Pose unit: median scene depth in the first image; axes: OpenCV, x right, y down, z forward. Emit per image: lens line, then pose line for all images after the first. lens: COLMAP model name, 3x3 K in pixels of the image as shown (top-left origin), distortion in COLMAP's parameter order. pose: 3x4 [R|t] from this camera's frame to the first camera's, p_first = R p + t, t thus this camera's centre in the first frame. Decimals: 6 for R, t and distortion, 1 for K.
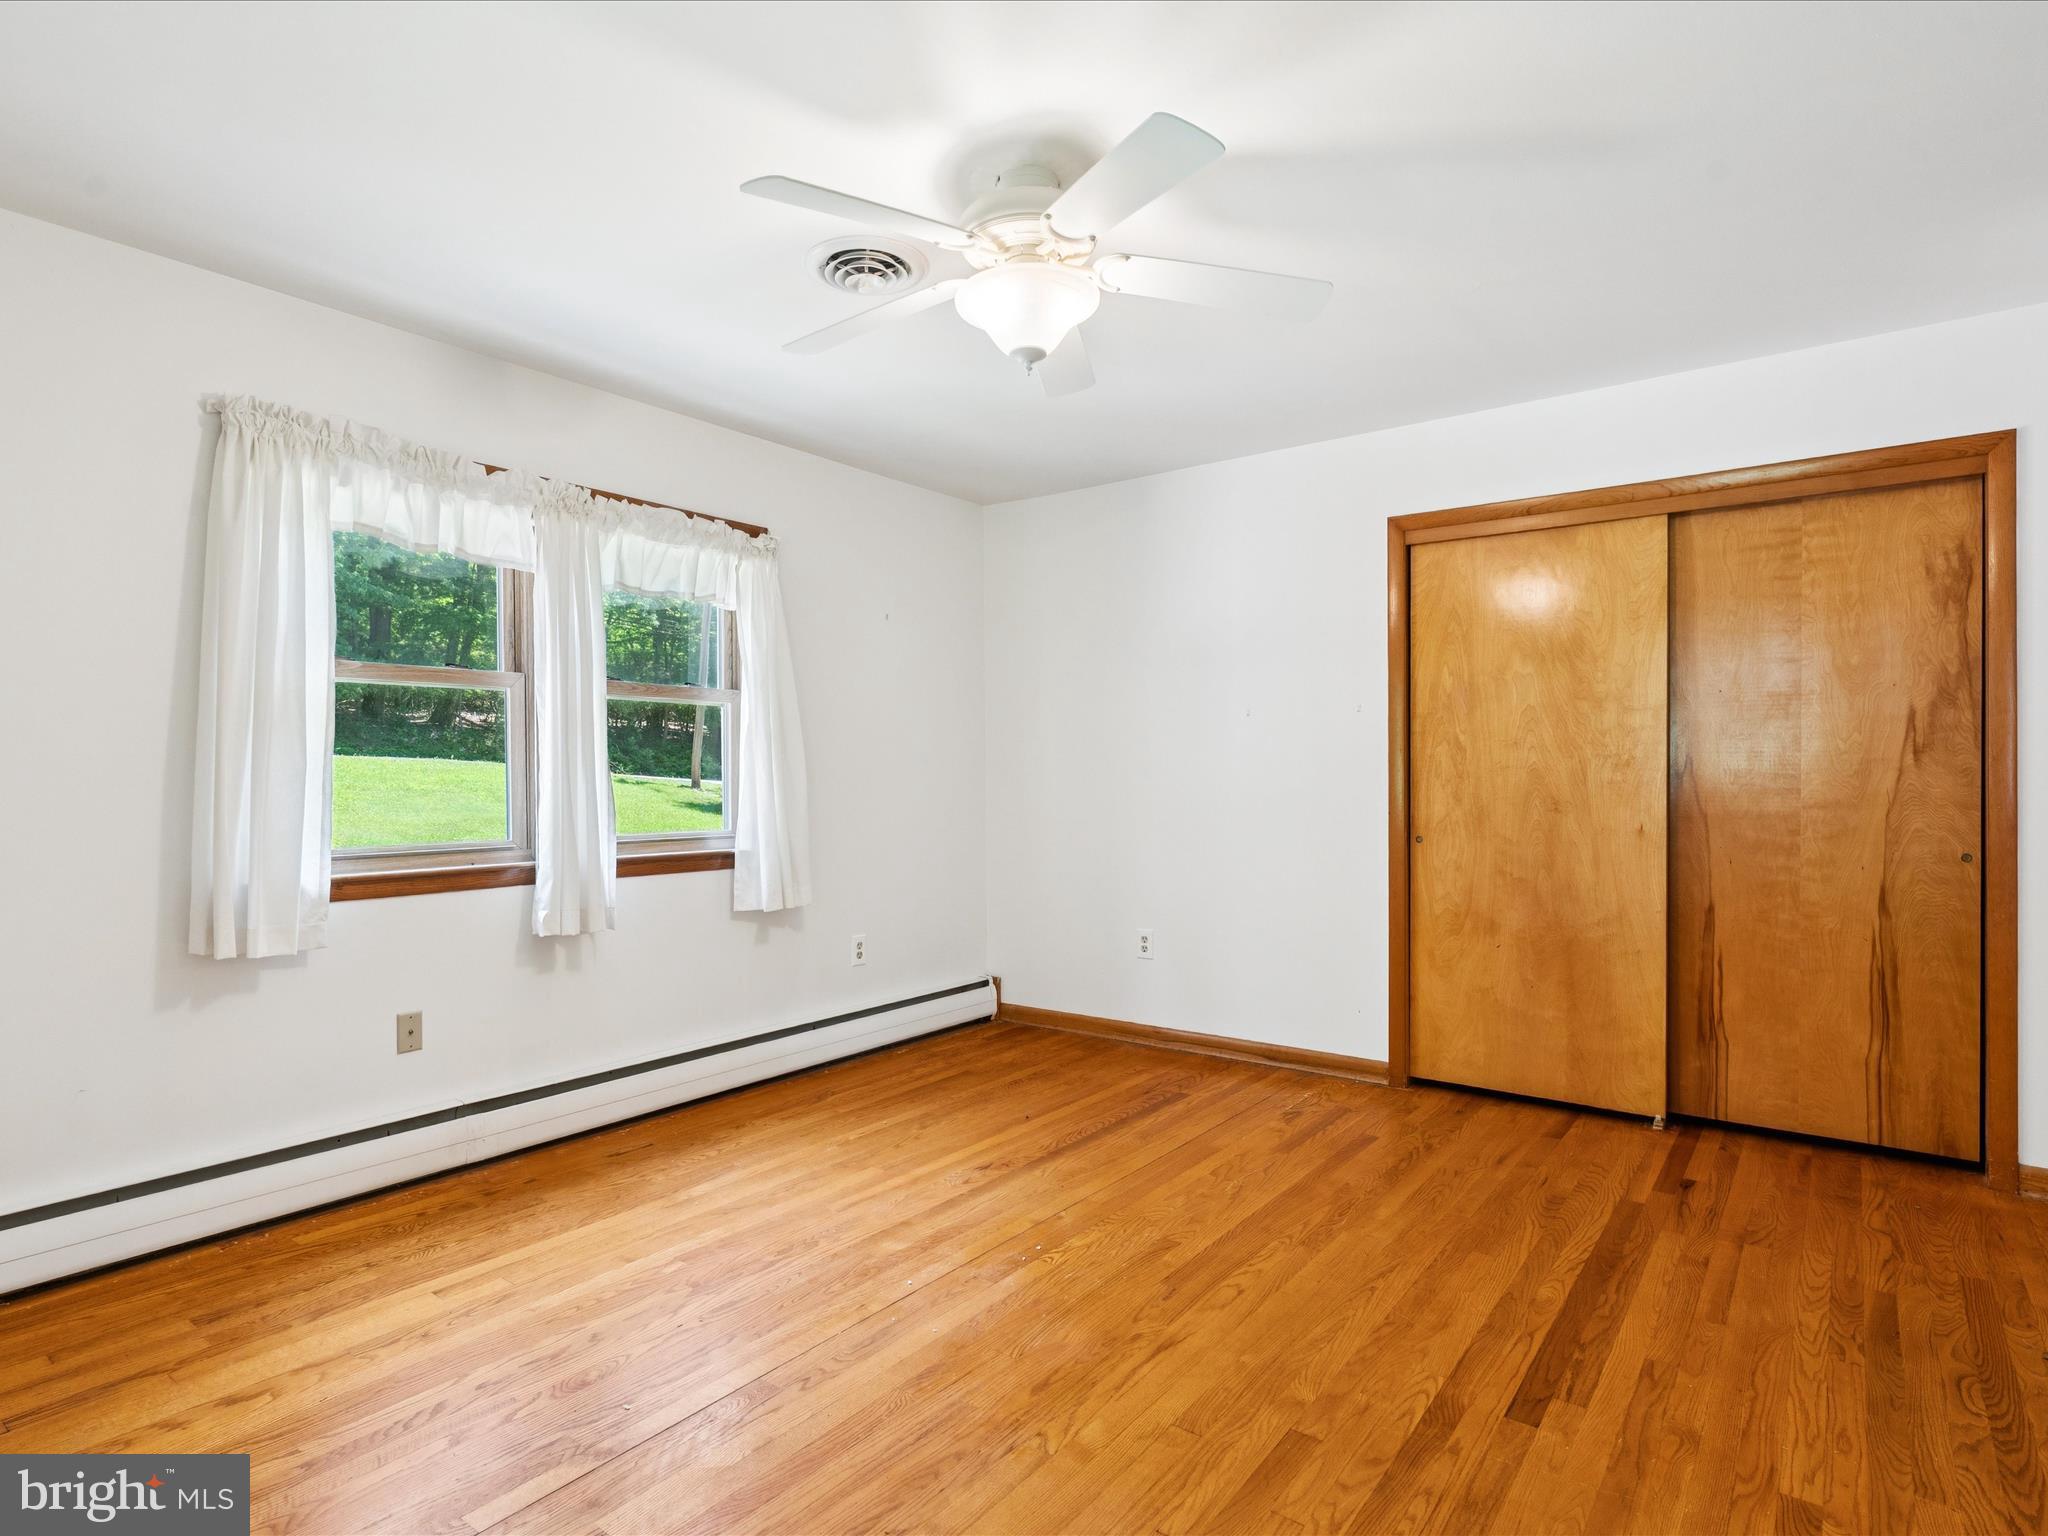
lens RADIAL K [[1082.3, 0, 1024.0], [0, 1082.3, 768.0], [0, 0, 1]] dist [-0.005970, 0.000204]
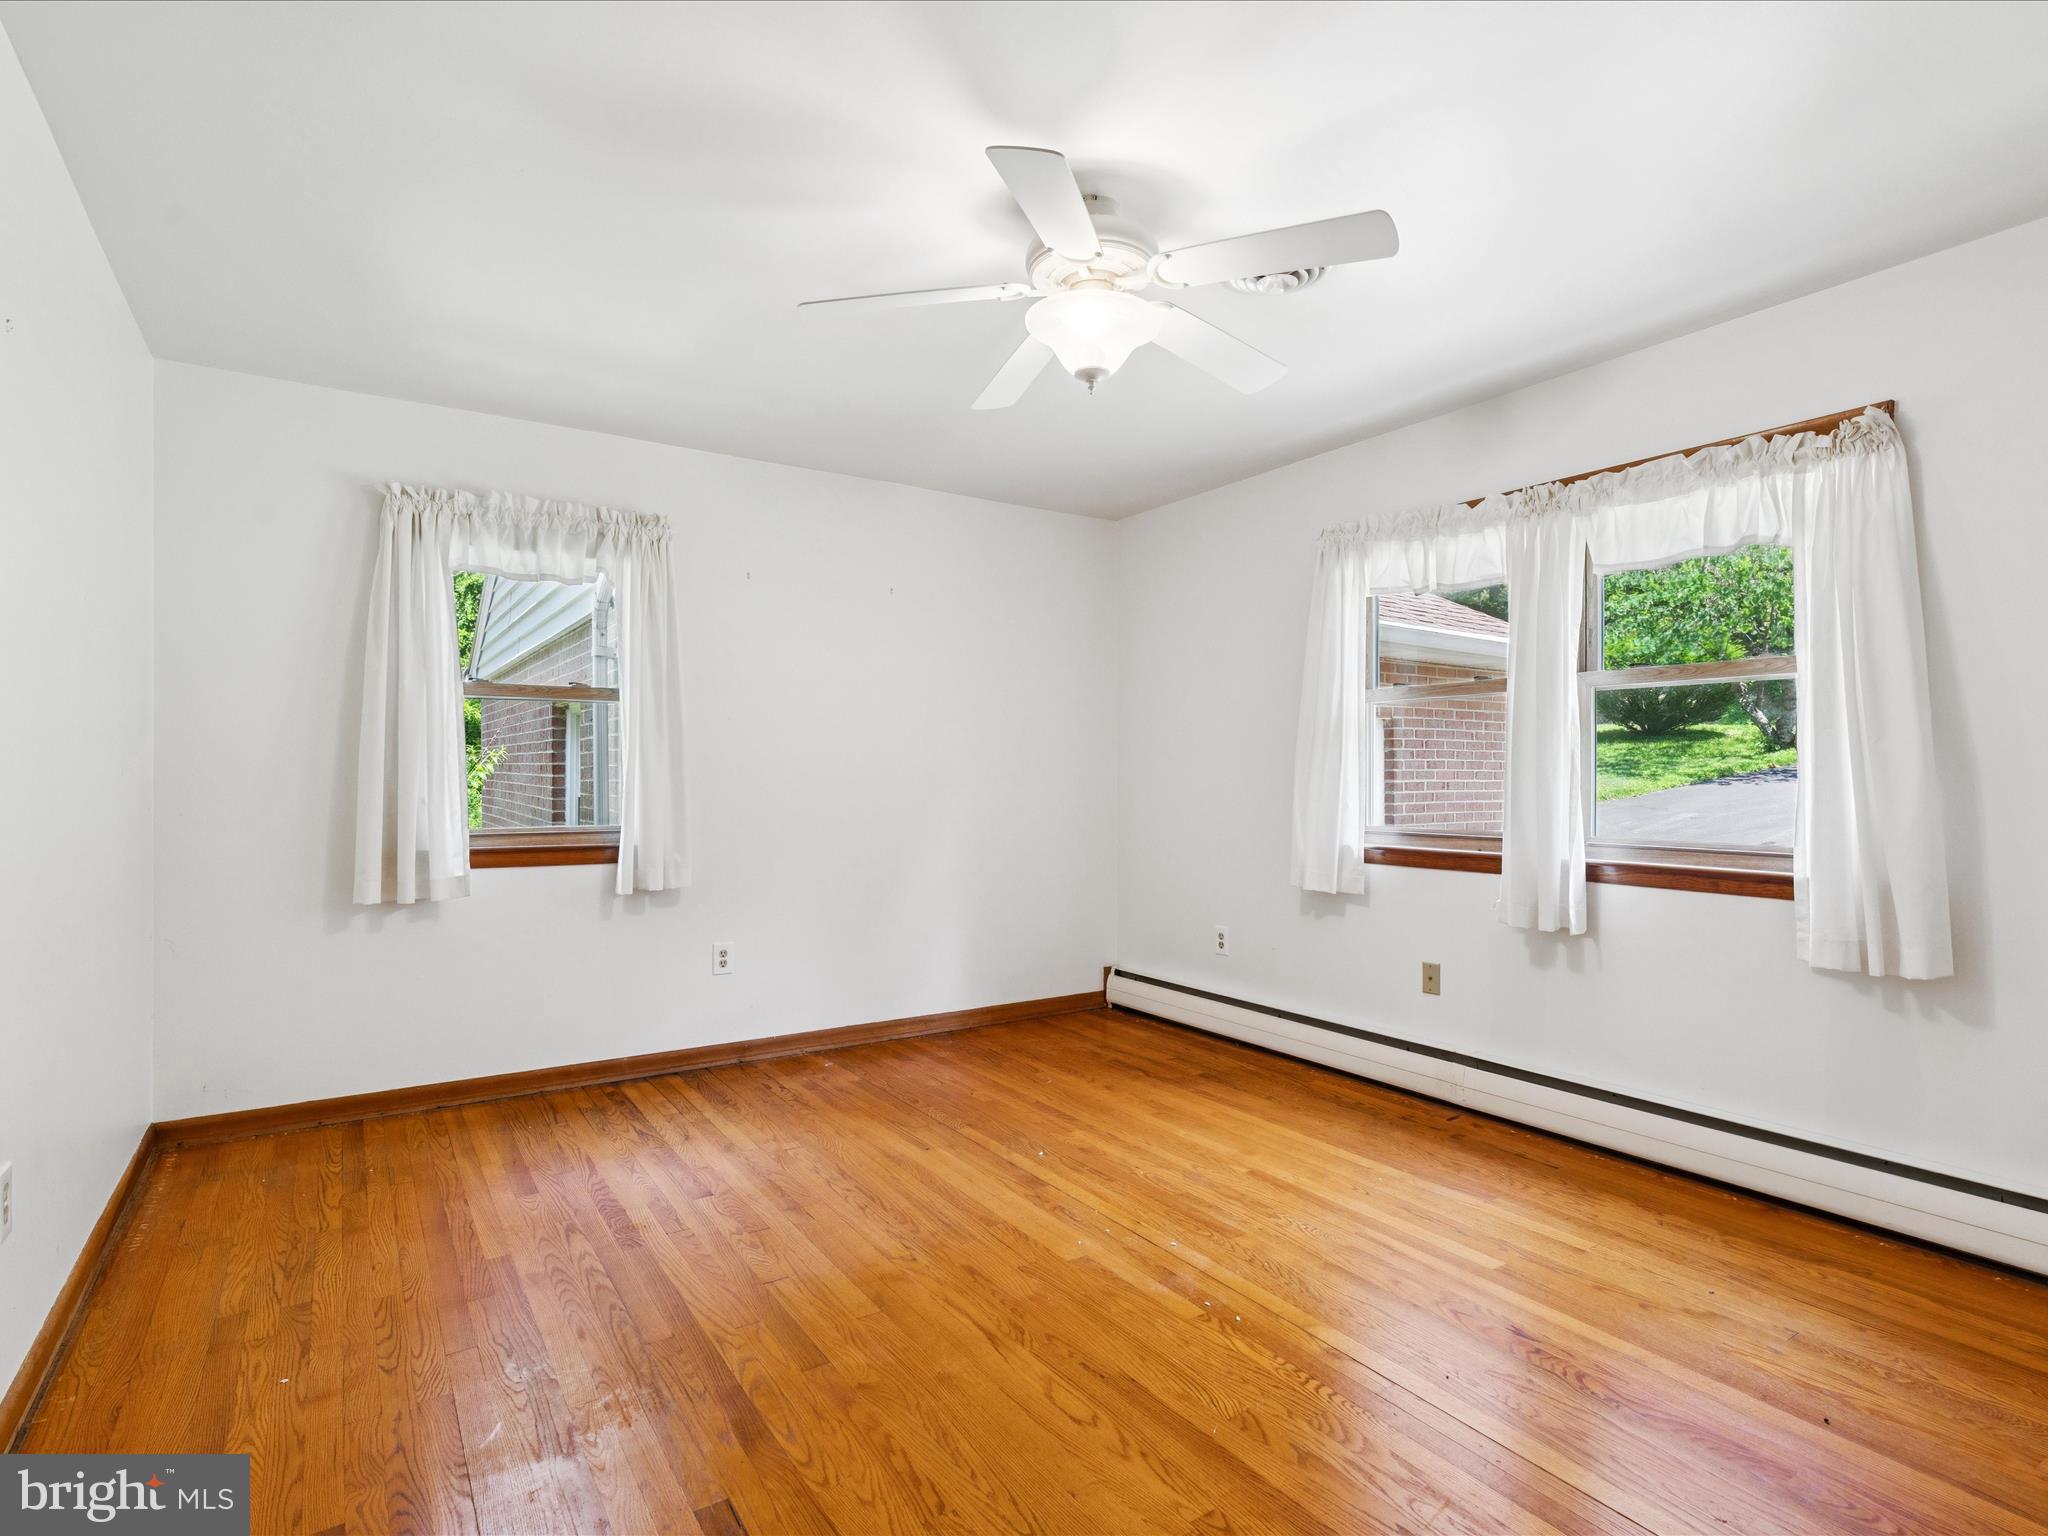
lens RADIAL K [[1042.4, 0, 995.4], [0, 1042.4, 760.4], [0, 0, 1]] dist [-0.001550, 0.000652]
pose [[-0.343178, -0.007578, -0.939240, 0.726844], [0.009576, 0.999887, -0.011566, 0.001783], [0.939222, -0.012964, -0.343066, 0.927494]]
